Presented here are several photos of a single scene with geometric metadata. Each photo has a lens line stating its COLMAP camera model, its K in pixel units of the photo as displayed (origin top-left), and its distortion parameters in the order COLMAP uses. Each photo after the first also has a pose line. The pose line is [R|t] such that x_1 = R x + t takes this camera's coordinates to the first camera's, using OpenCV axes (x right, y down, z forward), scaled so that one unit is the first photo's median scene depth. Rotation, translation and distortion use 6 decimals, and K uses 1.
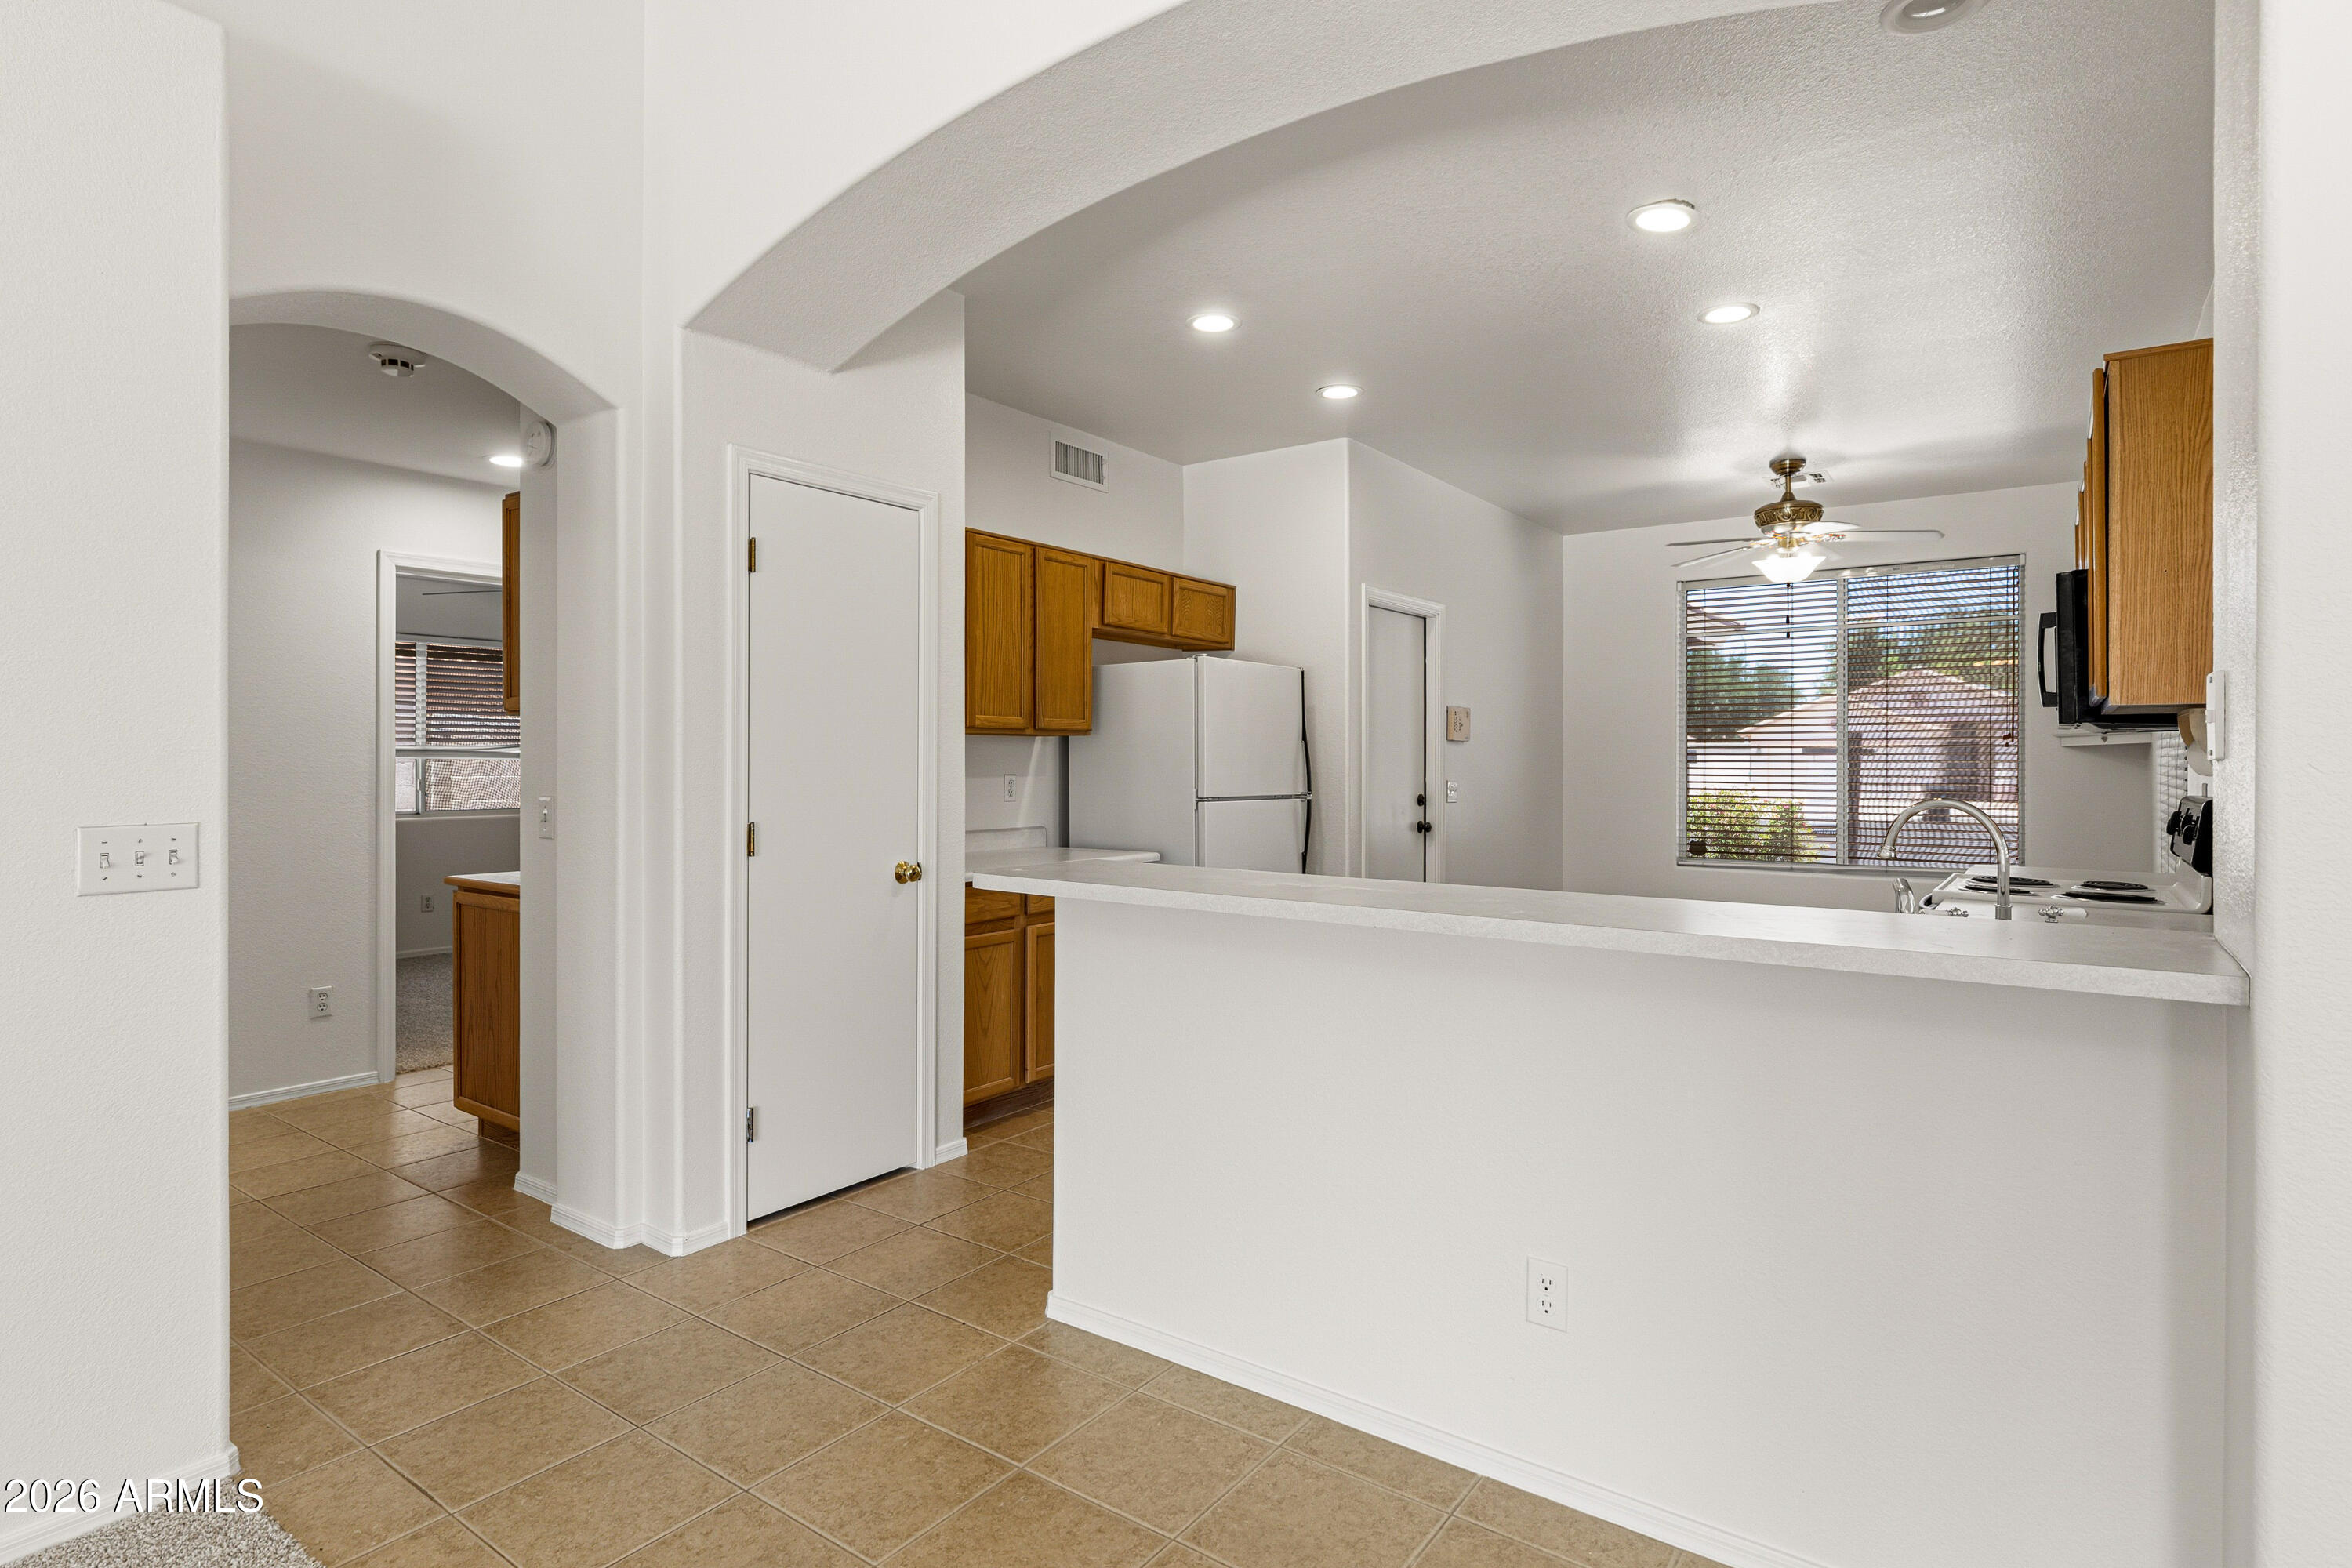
lens RADIAL K [[1212.1, 0, 1166.8], [0, 1212.1, 771.7], [0, 0, 1]] dist [-0.004793, -0.000044]
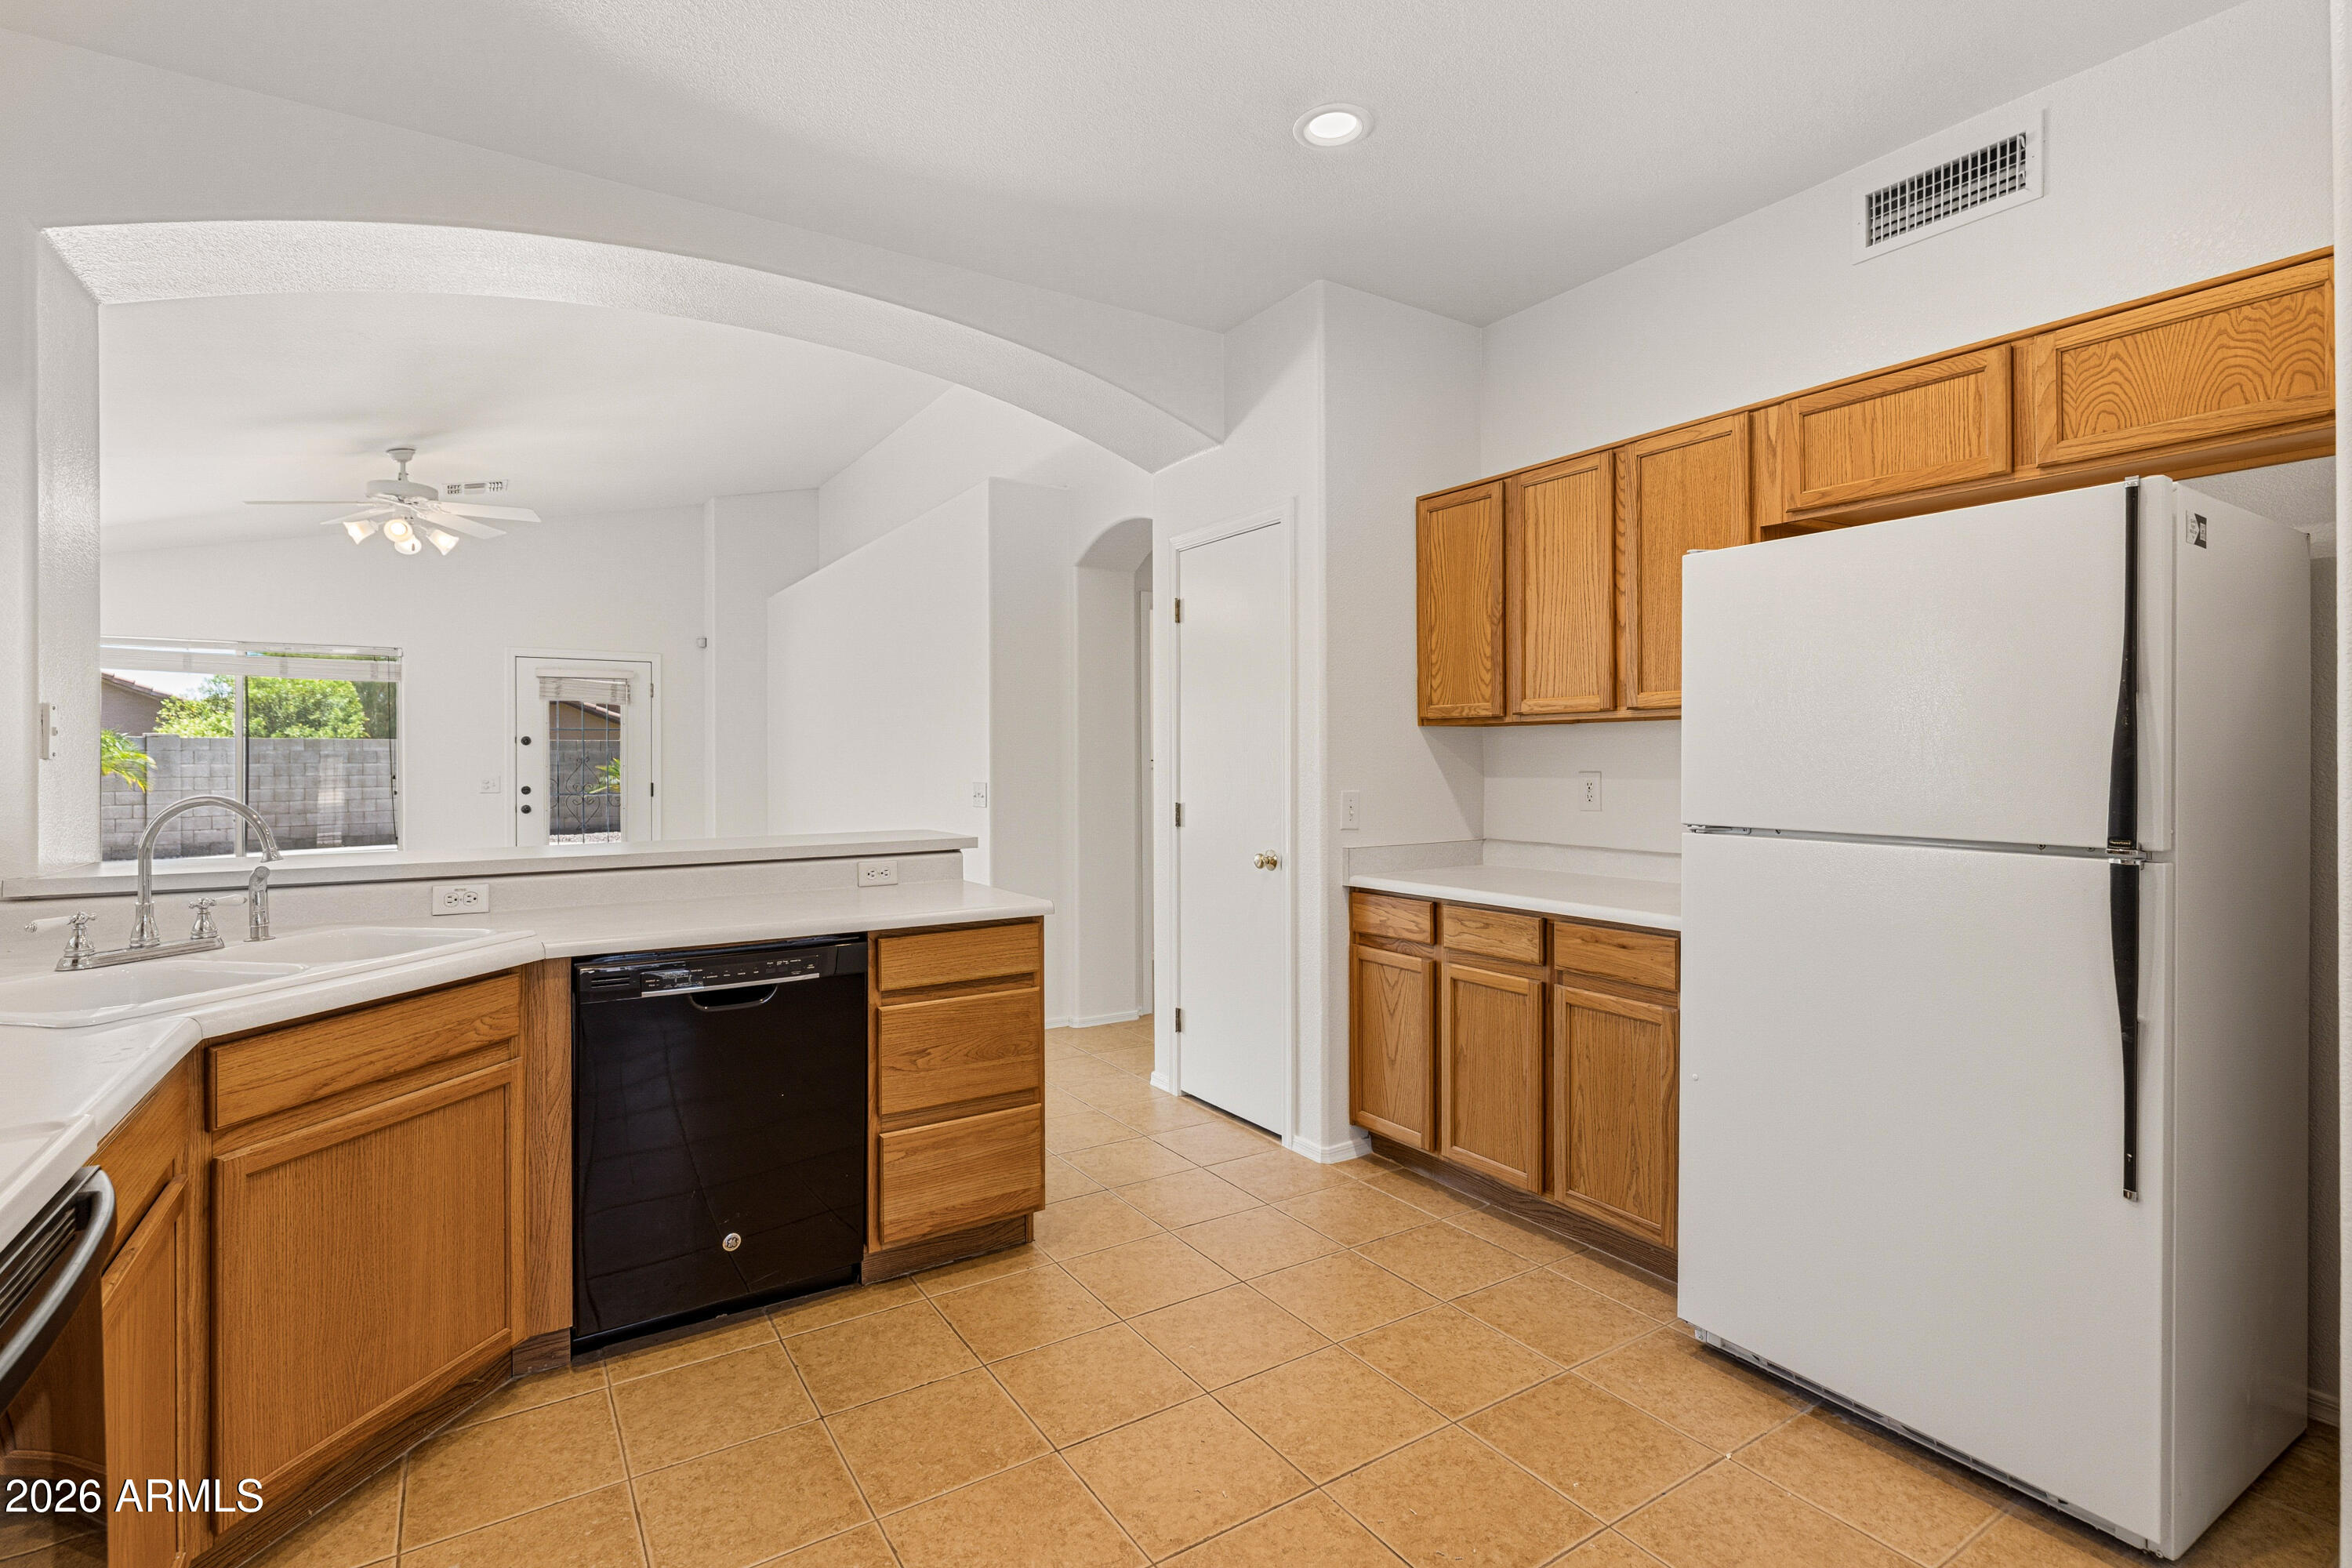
lens RADIAL K [[1097.2, 0, 1159.9], [0, 1097.2, 760.2], [0, 0, 1]] dist [-0.004333, 0.000990]
pose [[-0.366203, -0.001807, -0.930533, 0.507396], [-0.006757, 0.999977, 0.000717, -0.004638], [0.930511, 0.006550, -0.366206, 0.874292]]
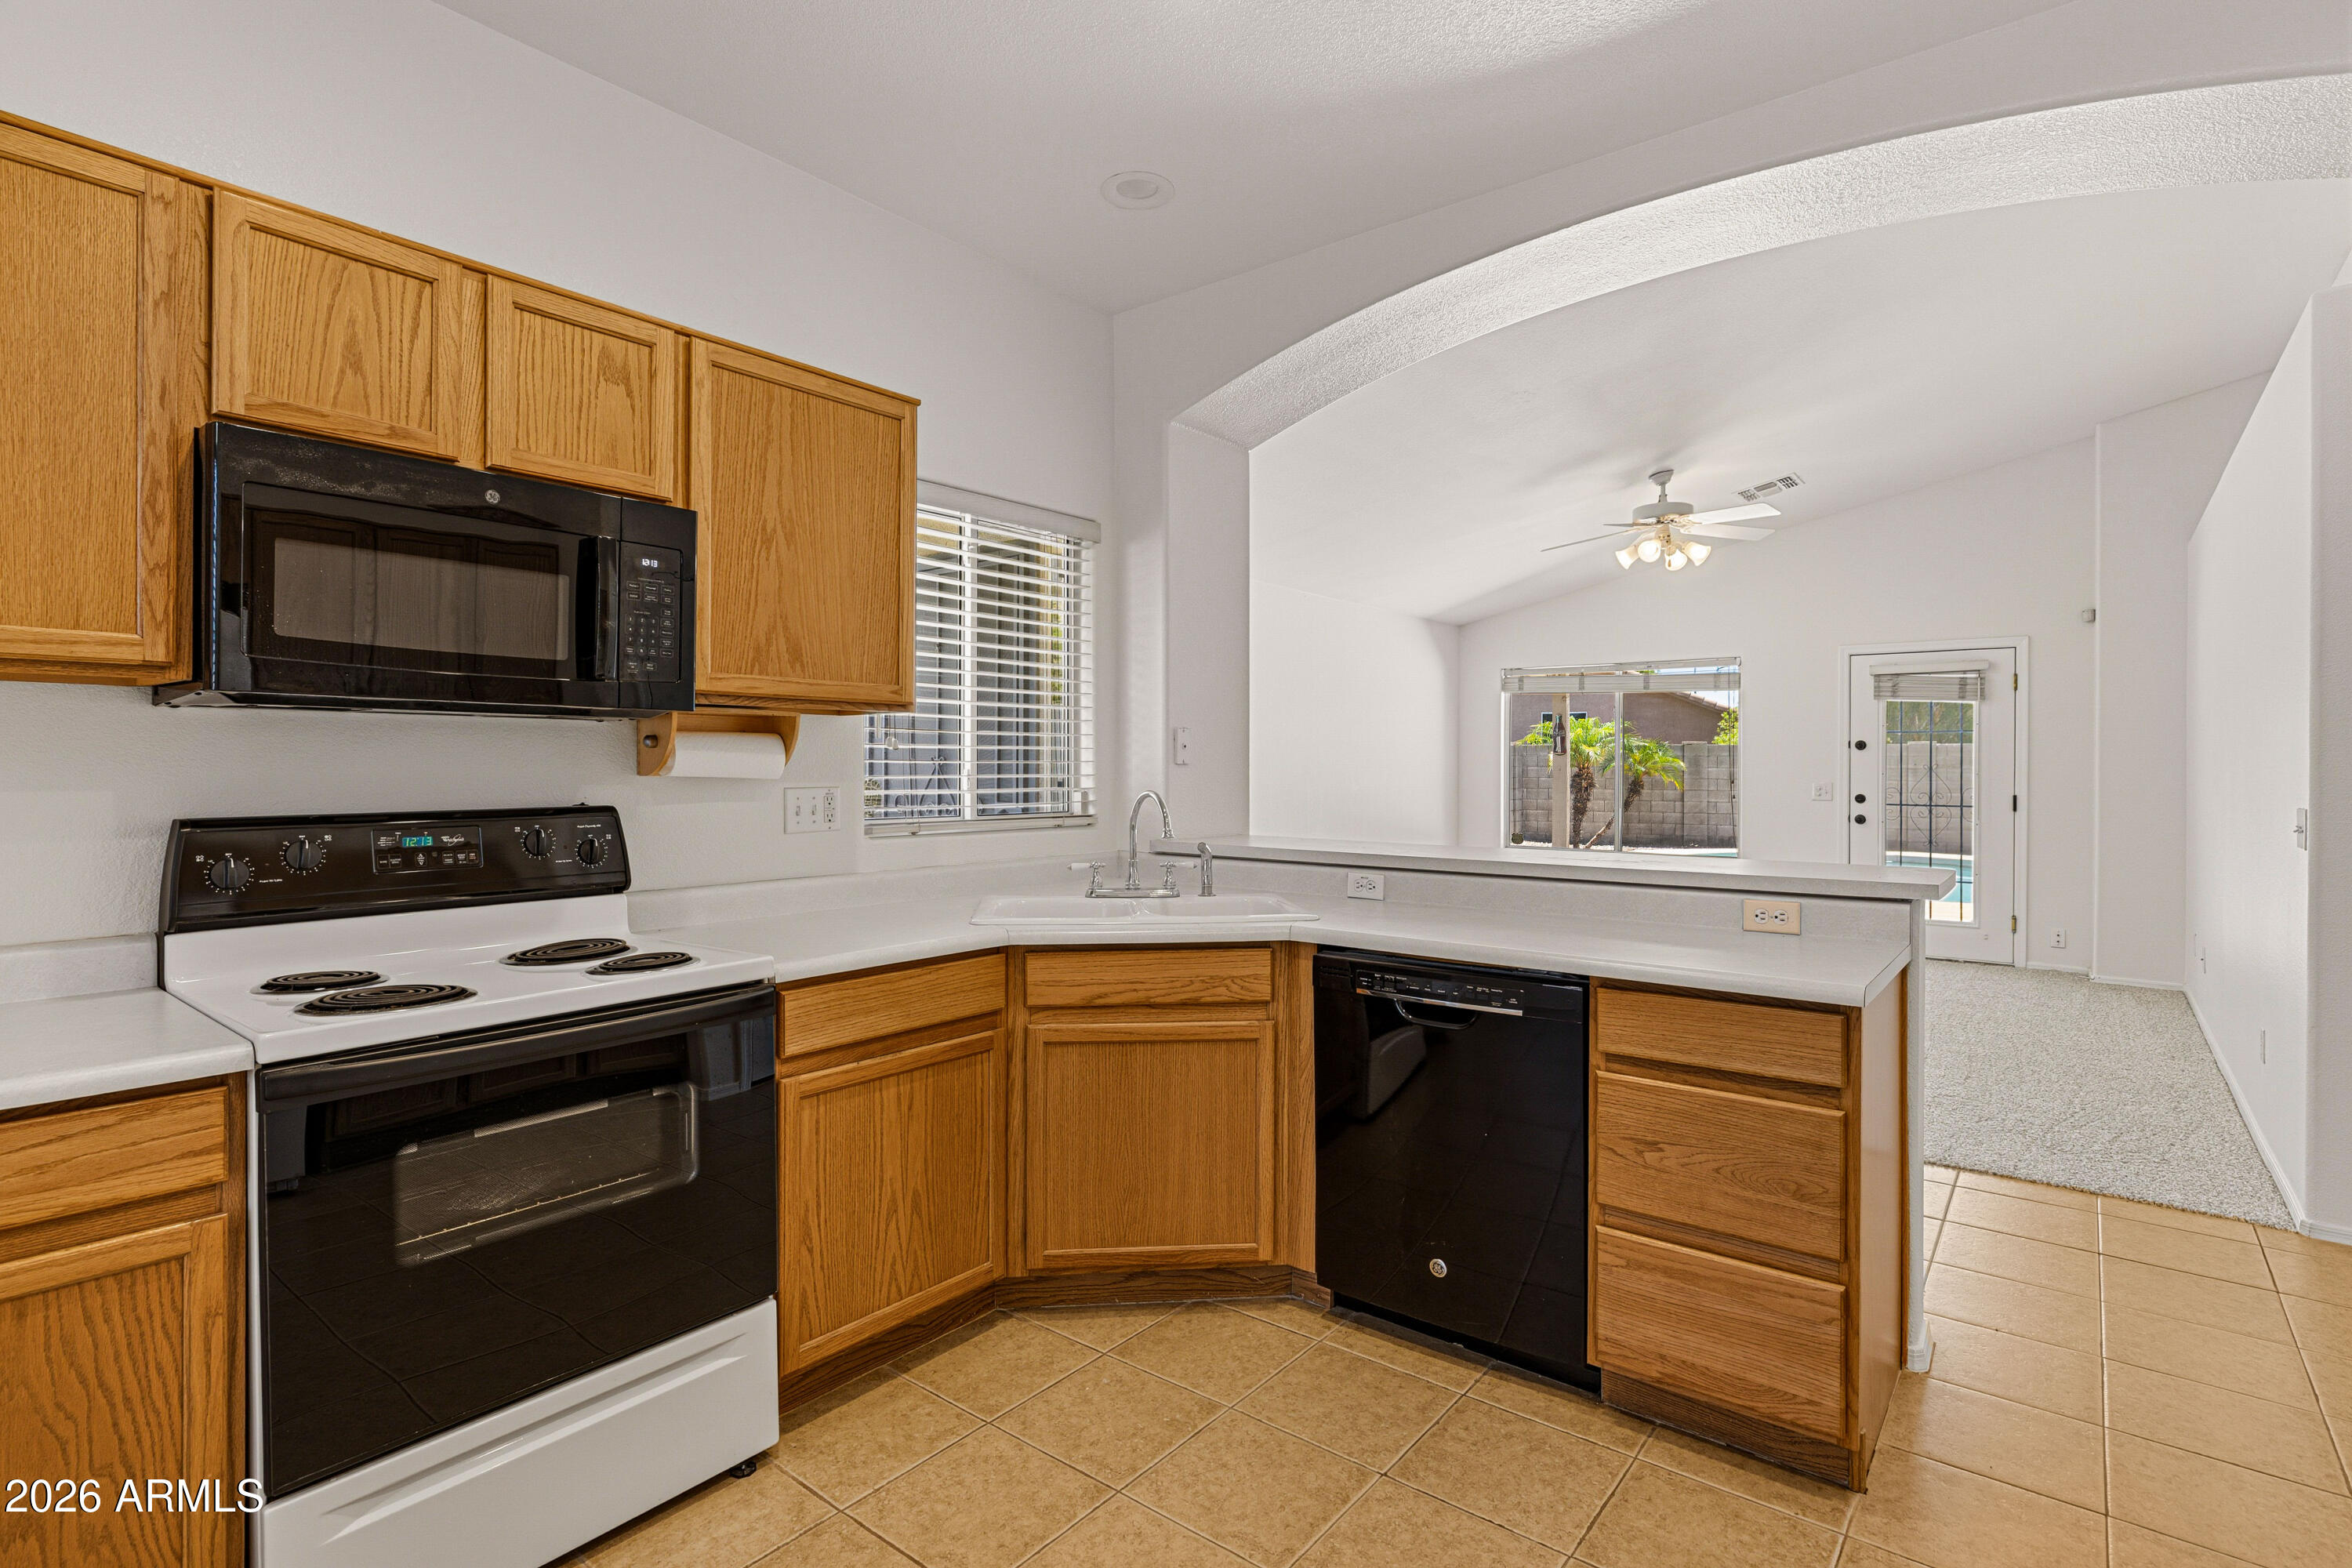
lens RADIAL K [[1136.0, 0, 1157.6], [0, 1136.0, 773.3], [0, 0, 1]] dist [-0.006183, 0.001310]
pose [[-0.998517, -0.006281, 0.054073, 0.242185], [-0.005403, 0.999851, 0.016372, -0.007718], [-0.054168, 0.016055, -0.998403, 0.997563]]
